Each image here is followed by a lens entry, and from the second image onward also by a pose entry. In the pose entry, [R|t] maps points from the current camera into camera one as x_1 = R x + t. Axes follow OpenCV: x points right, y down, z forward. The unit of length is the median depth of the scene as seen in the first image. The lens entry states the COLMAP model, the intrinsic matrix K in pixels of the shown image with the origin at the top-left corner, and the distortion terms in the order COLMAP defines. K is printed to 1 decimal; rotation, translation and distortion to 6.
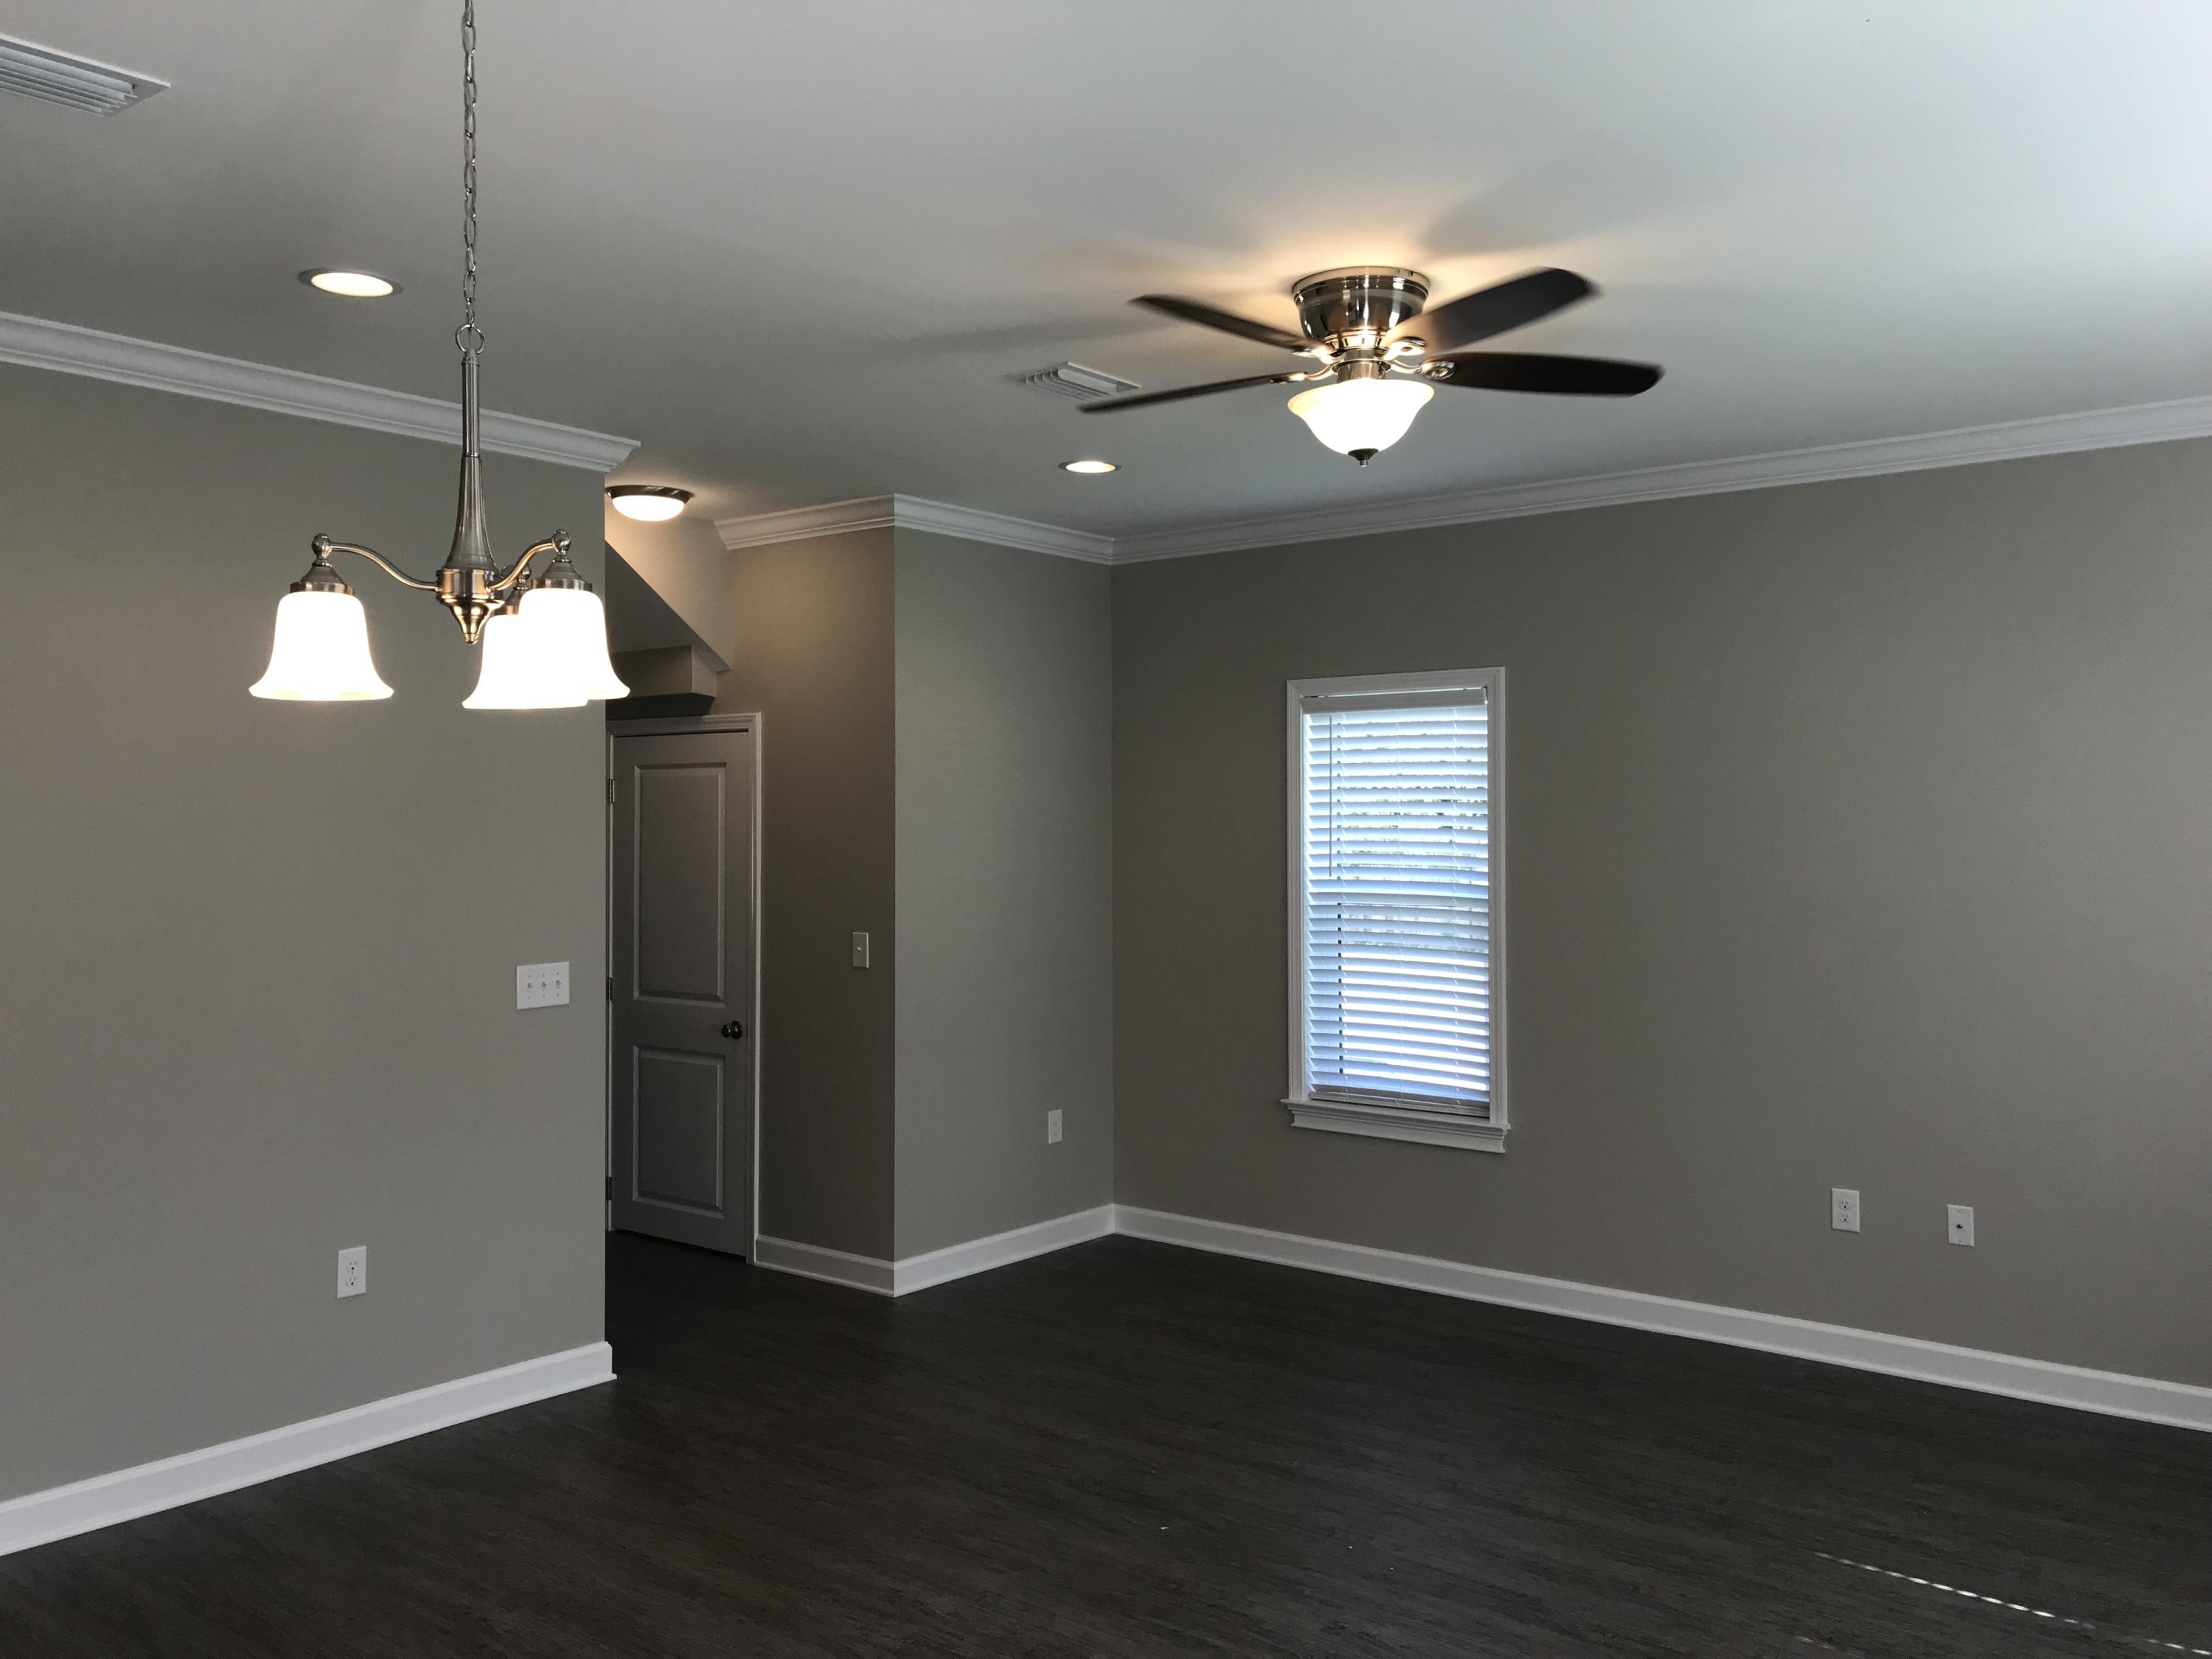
lens RADIAL K [[1803.4, 0, 1114.7], [0, 1803.4, 824.5], [0, 0, 1]] dist [-0.007732, 0.000423]
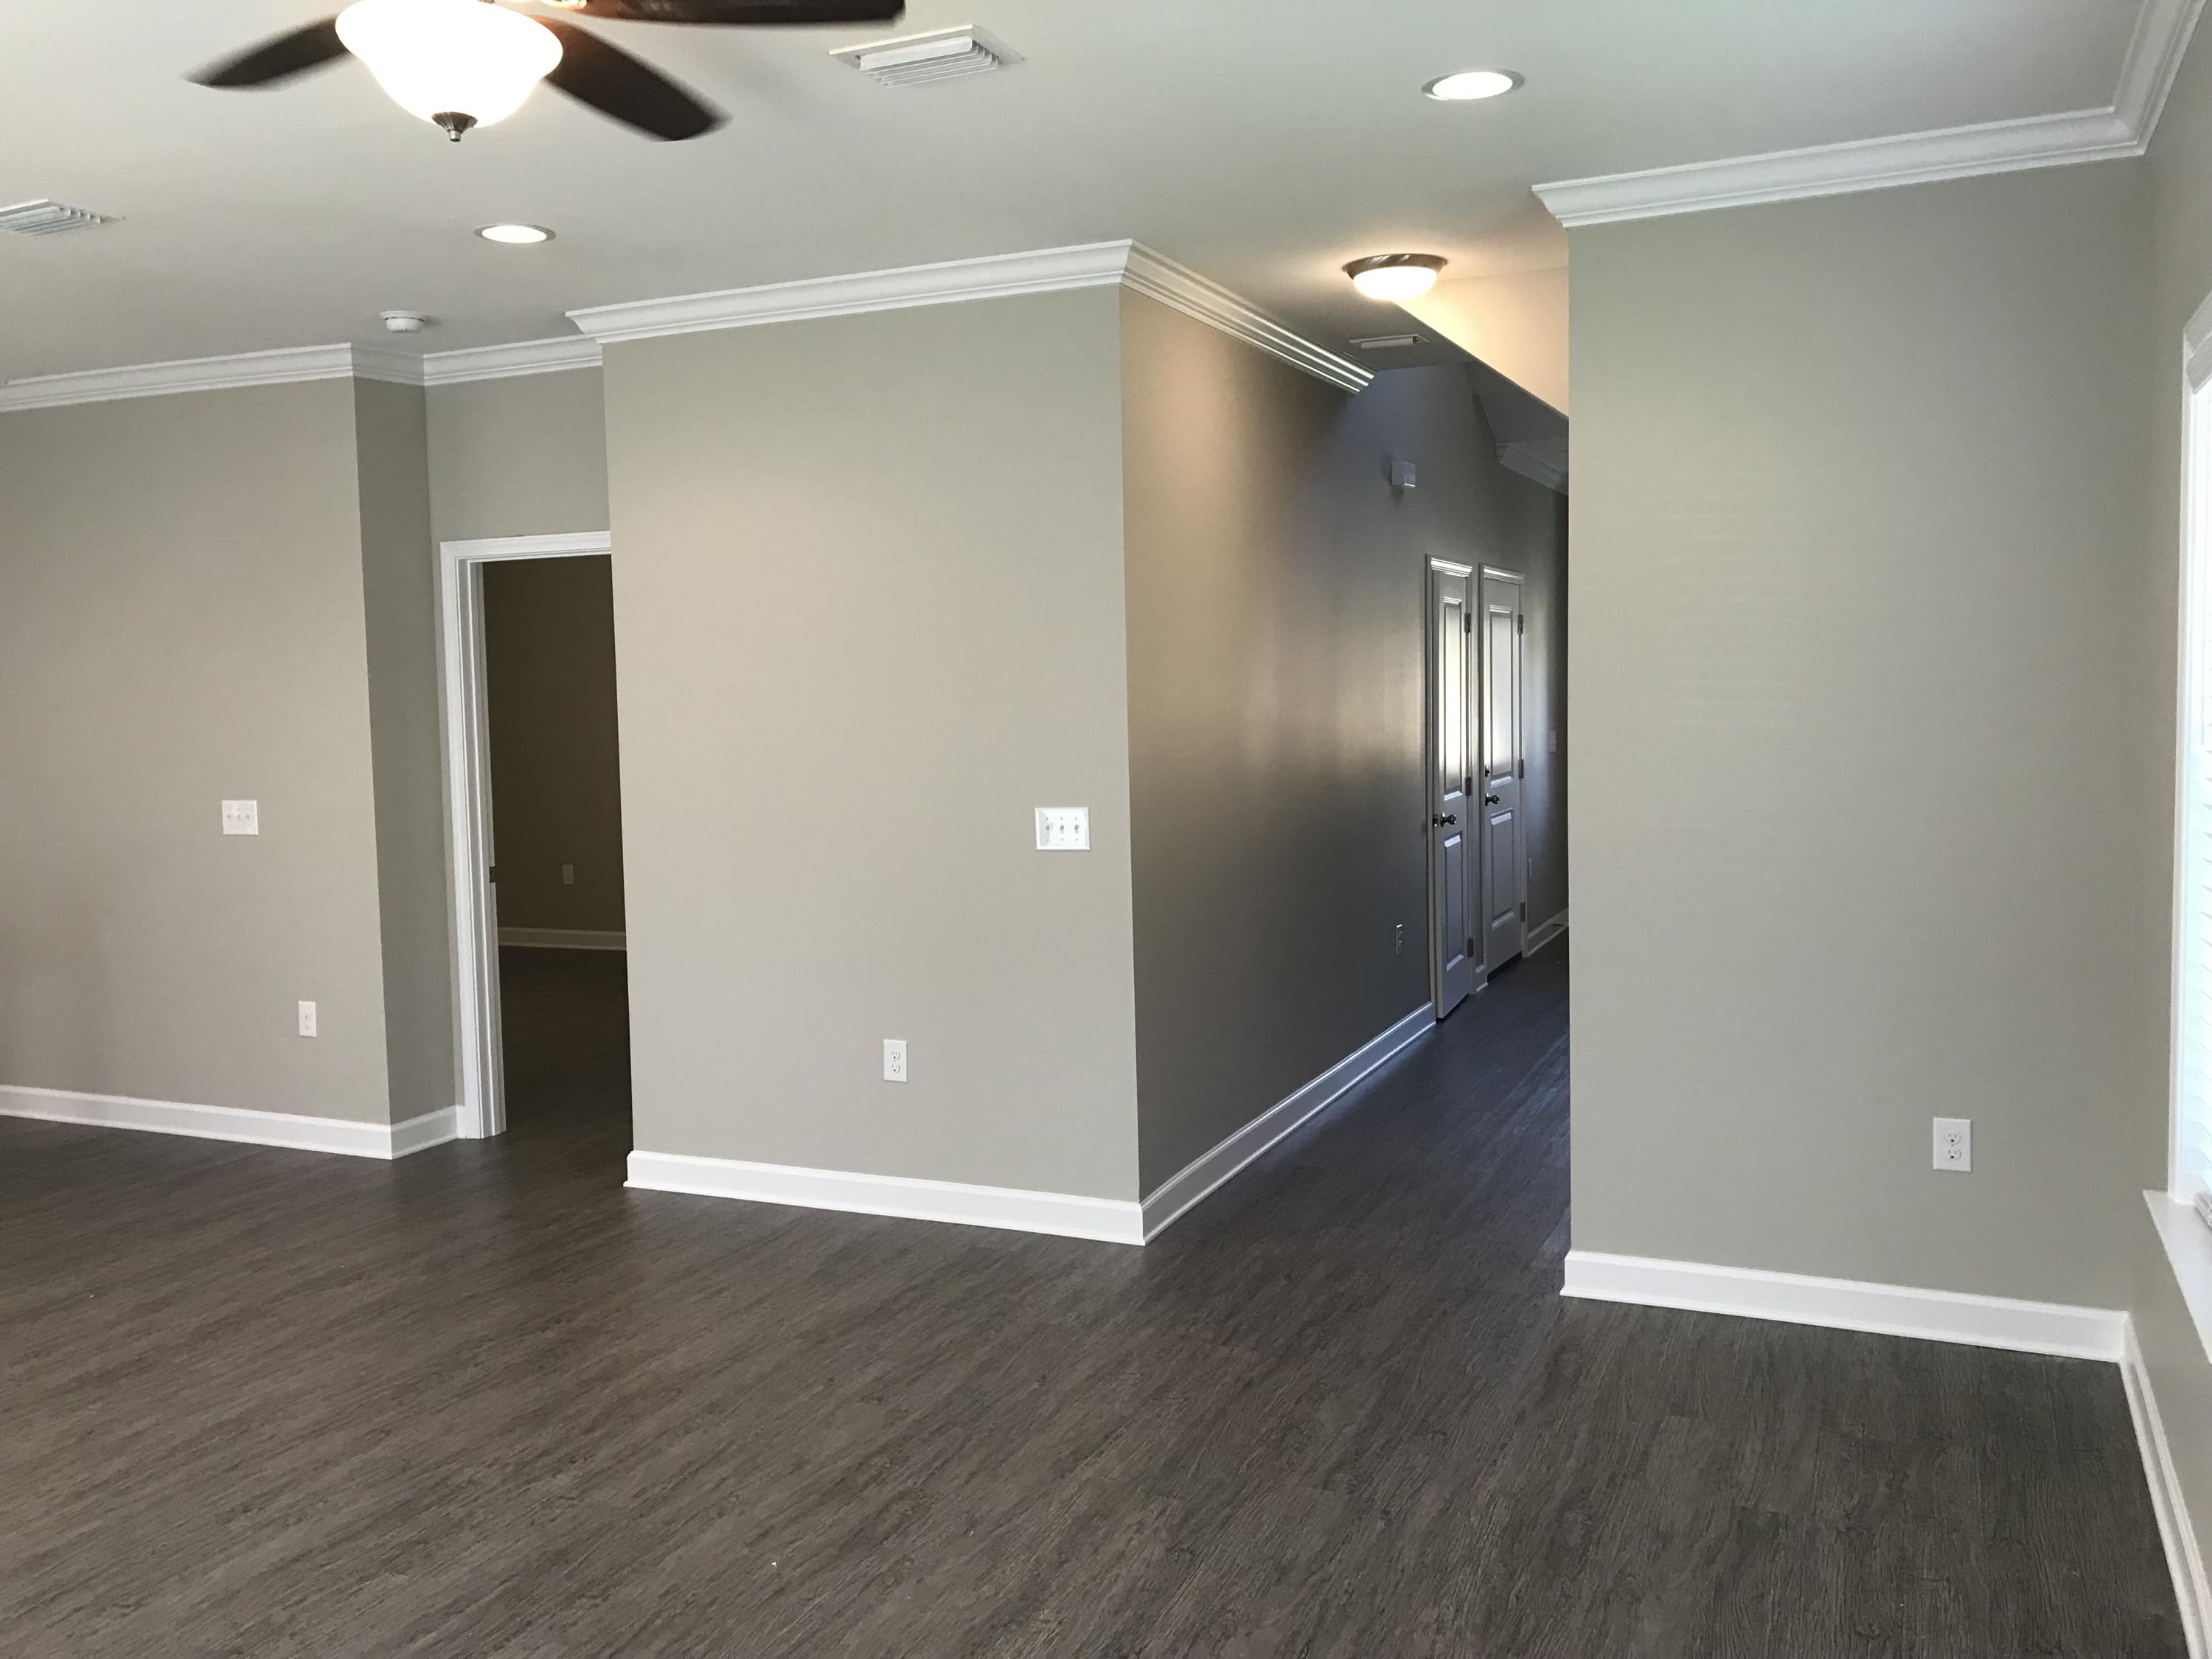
lens RADIAL K [[1803.4, 0, 1114.7], [0, 1803.4, 824.5], [0, 0, 1]] dist [-0.007732, 0.000423]
pose [[0.245673, 0.076403, -0.966337, 0.720582], [0.029471, 0.995839, 0.086228, 0.002042], [0.968905, -0.049663, 0.242399, 0.868271]]
